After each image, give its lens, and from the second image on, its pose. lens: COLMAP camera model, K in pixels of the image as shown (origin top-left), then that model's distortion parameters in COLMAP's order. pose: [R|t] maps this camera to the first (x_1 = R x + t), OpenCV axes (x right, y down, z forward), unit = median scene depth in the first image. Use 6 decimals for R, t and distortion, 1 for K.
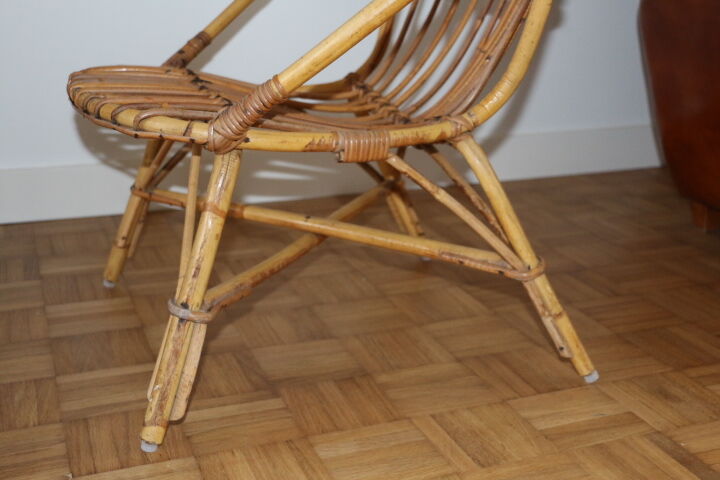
lens RADIAL K [[969.0, 0, 360.0], [0, 969.0, 240.0], [0, 0, 1]] dist [0.005951, 0.023508]
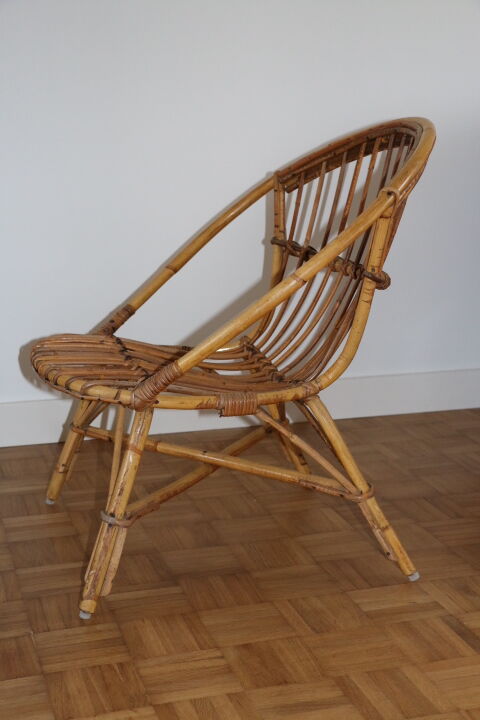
lens RADIAL K [[1178.7, 0, 240.0], [0, 1178.7, 360.0], [0, 0, 1]] dist [0.144336, 0.133811]
pose [[0.997836, 0.006179, -0.065467, 0.110347], [-0.011579, 0.996529, -0.082439, -0.017765], [0.064731, 0.083018, 0.994444, -0.682709]]
